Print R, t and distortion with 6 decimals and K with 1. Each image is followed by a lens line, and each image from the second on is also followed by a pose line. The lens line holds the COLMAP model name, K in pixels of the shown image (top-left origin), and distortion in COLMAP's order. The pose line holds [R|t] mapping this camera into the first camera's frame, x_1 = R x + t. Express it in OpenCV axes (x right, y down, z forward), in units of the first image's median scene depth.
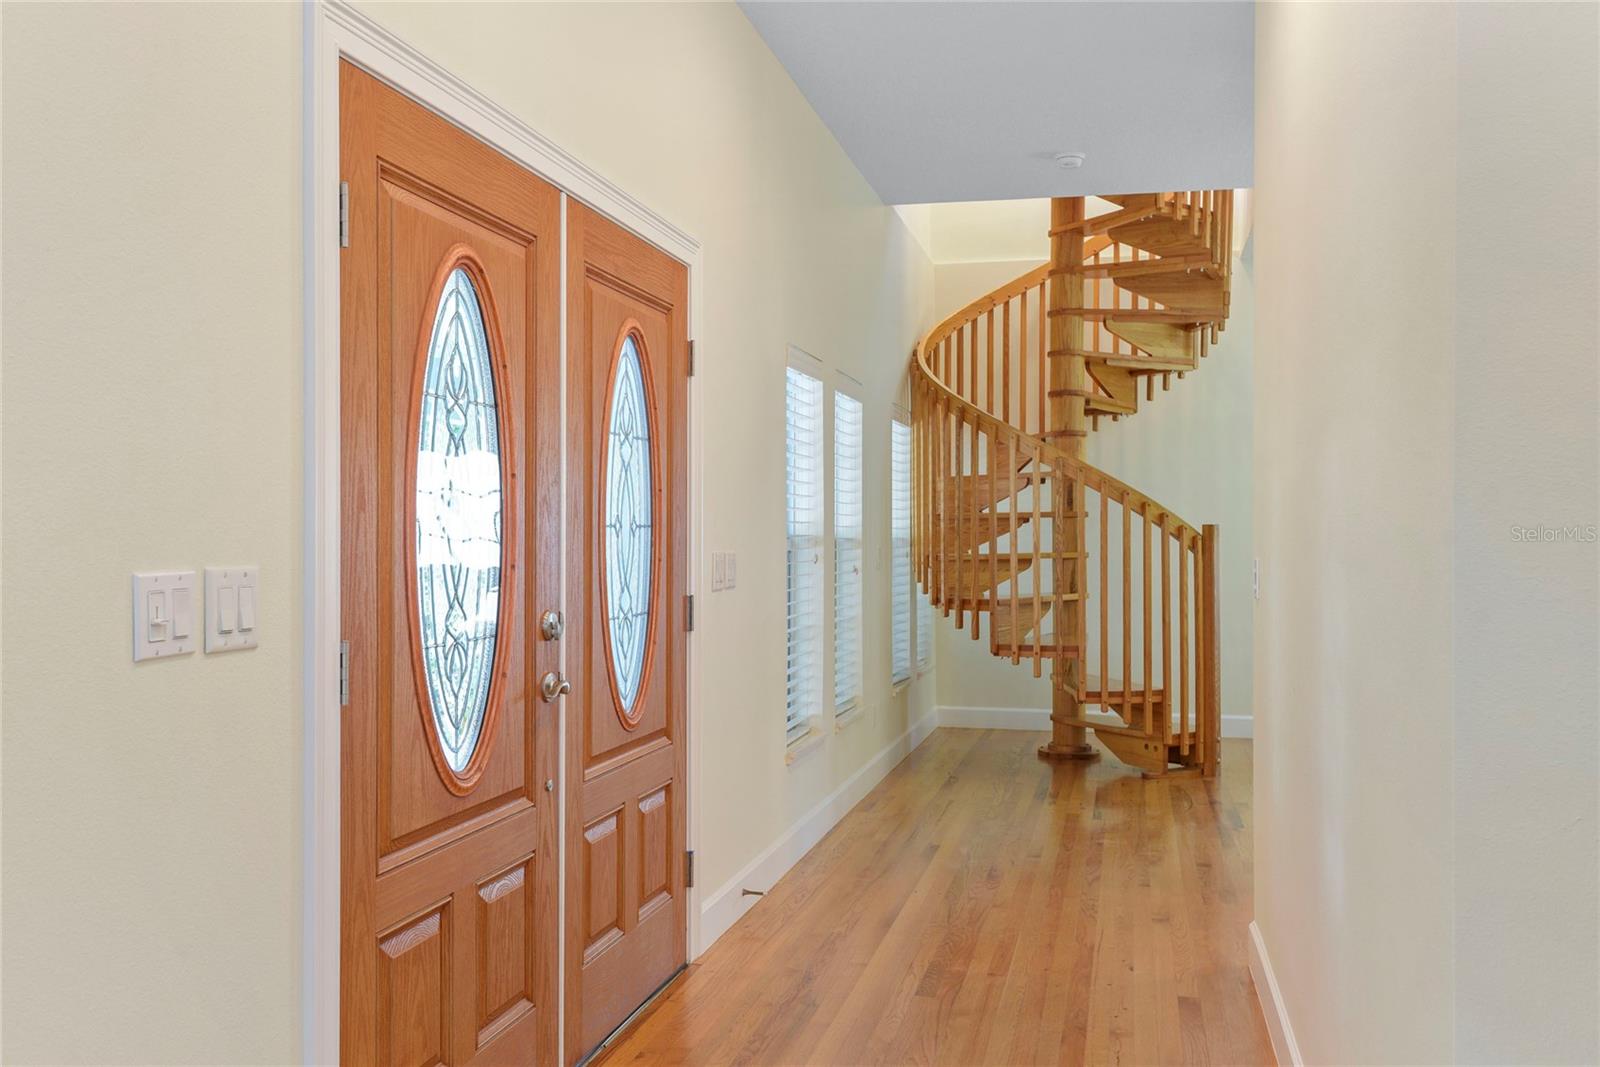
lens RADIAL K [[1396.9, 0, 800.0], [0, 1396.9, 533.5], [0, 0, 1]] dist [0.049179, 0.000118]
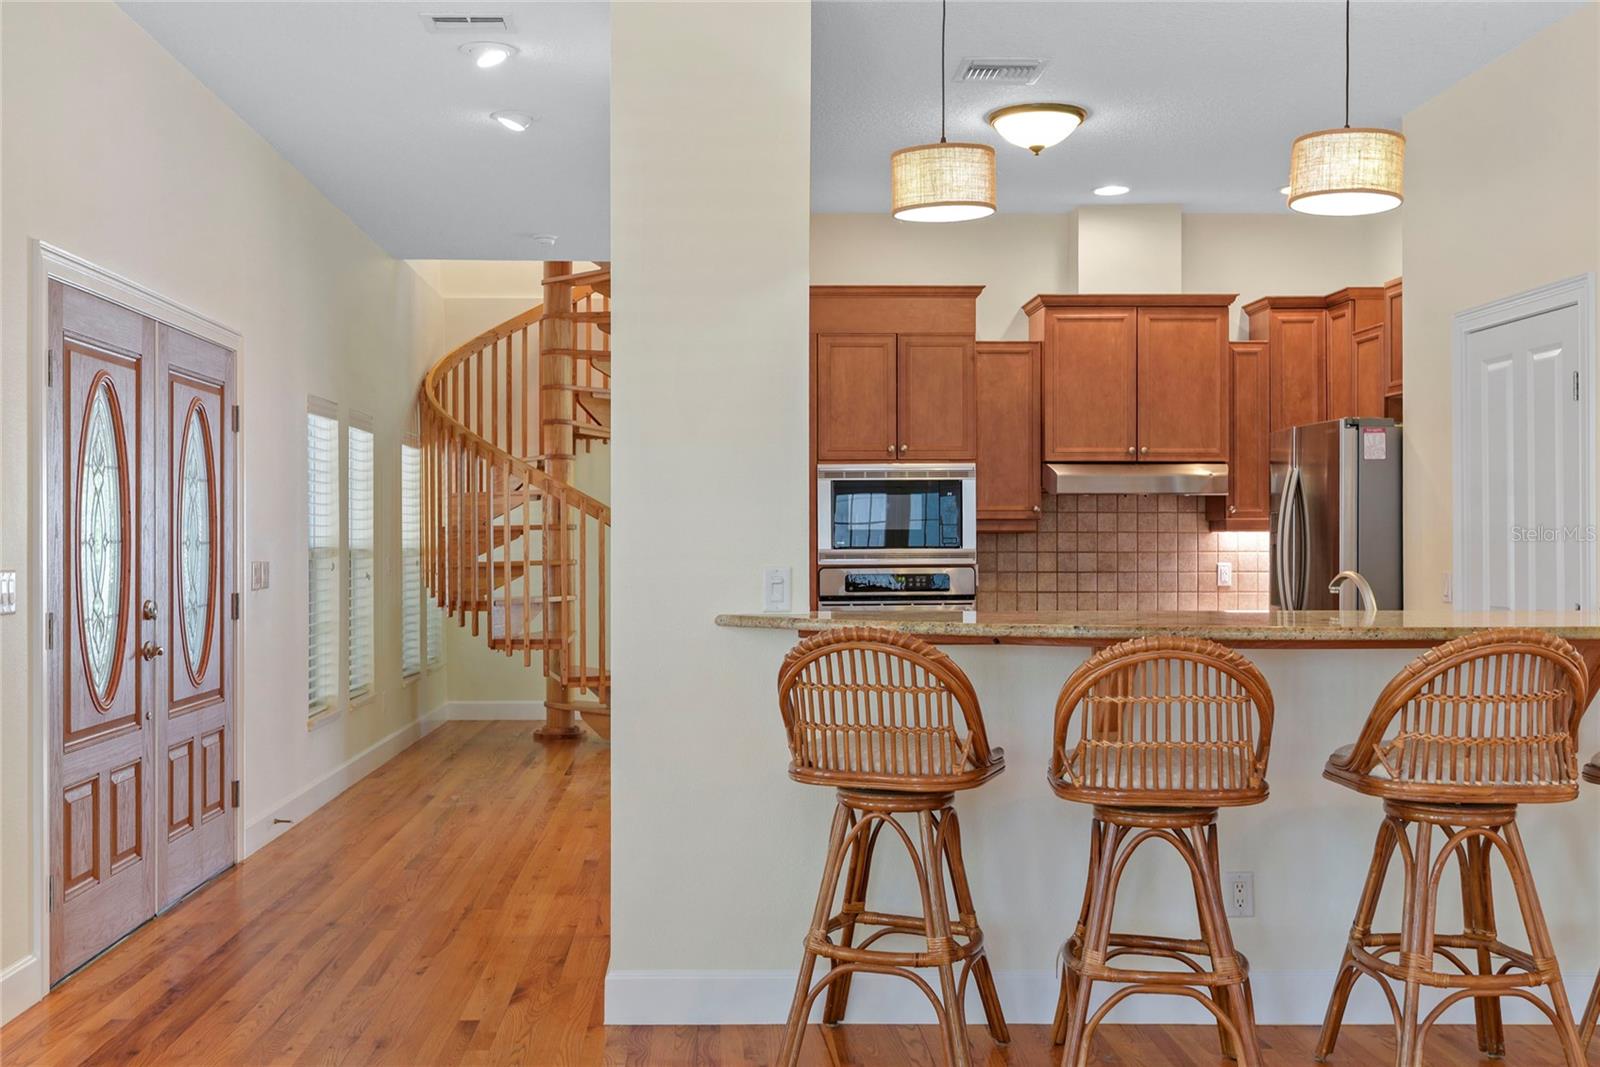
lens RADIAL K [[1637.9, 0, 730.0], [0, 1637.9, 538.5], [0, 0, 1]] dist [0.019764, -0.013067]
pose [[0.969578, -0.002123, 0.244774, -0.001982], [0.002205, 0.999998, -0.000063, -0.004283], [-0.244773, 0.000600, 0.969580, -0.366122]]
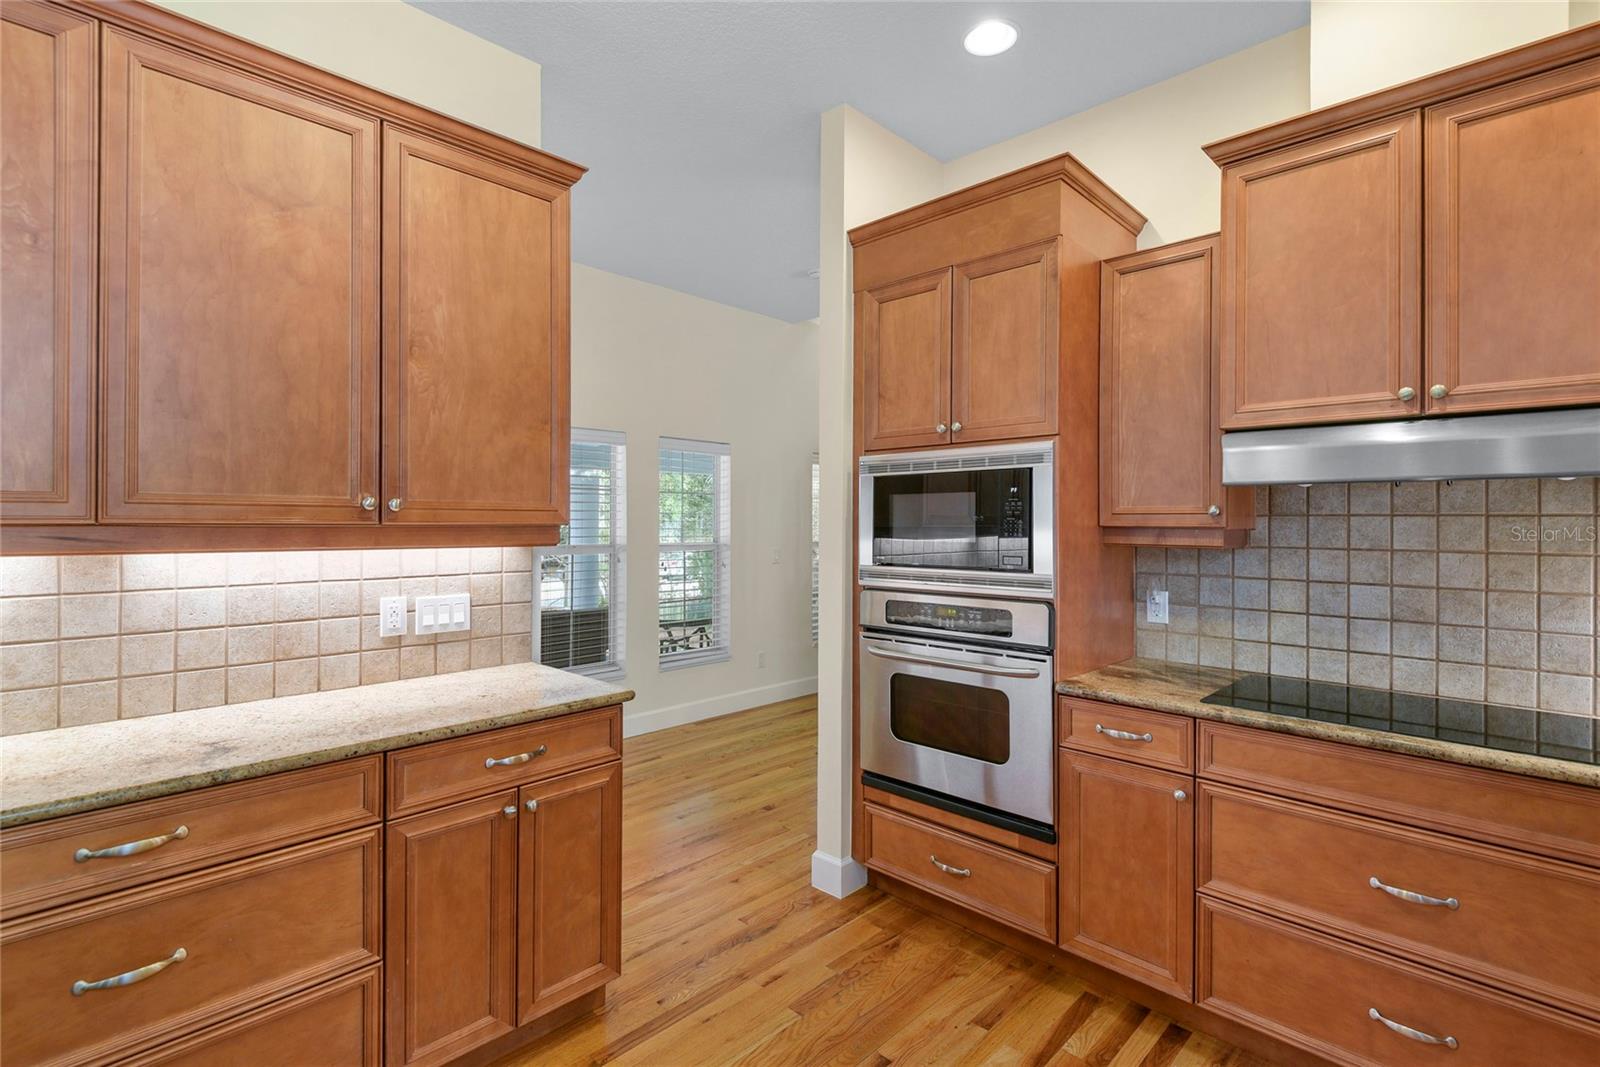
lens RADIAL K [[746.6, 0, 802.2], [0, 746.6, 520.7], [0, 0, 1]] dist [0.027381, -0.018461]
pose [[0.859499, 0.001453, -0.511136, 0.479373], [-0.002180, 0.999997, -0.000823, -0.019174], [0.511133, 0.001822, 0.859500, 0.305005]]
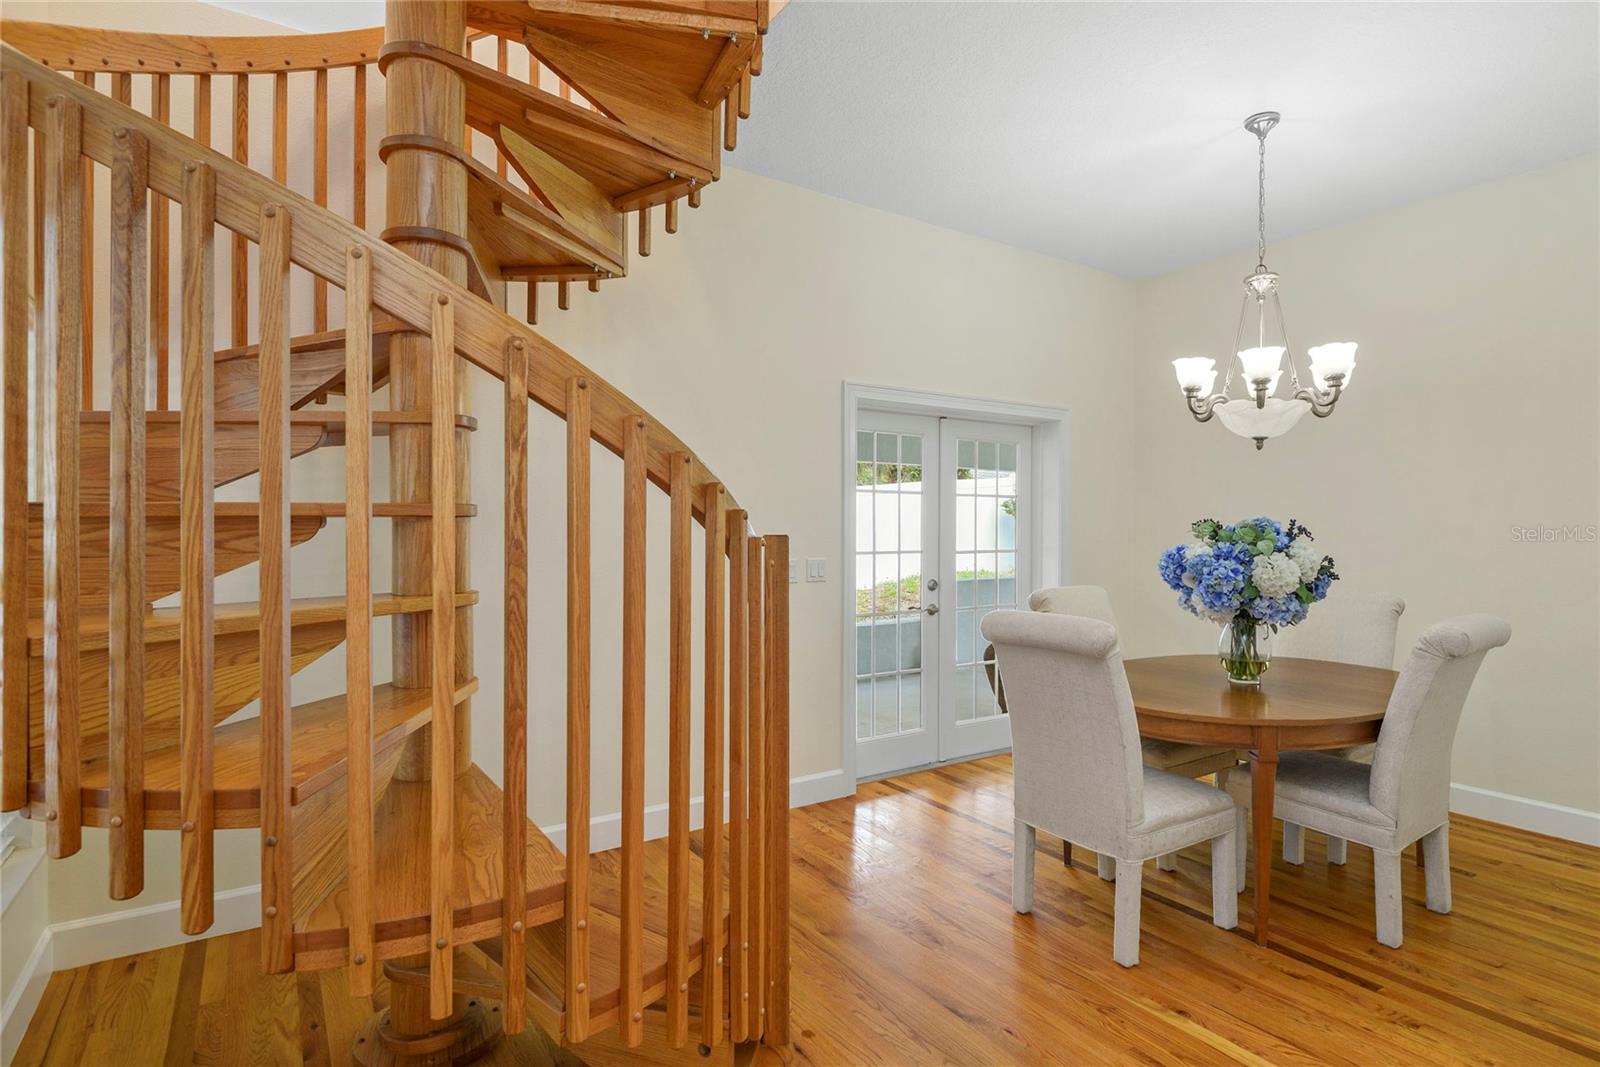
lens RADIAL K [[824.0, 0, 802.1], [0, 824.0, 538.2], [0, 0, 1]] dist [0.002028, -0.000298]
pose [[0.687484, 0.000073, 0.726199, 0.086703], [-0.005017, 0.999977, 0.004649, -0.007138], [-0.726182, -0.006839, 0.687468, 0.787446]]
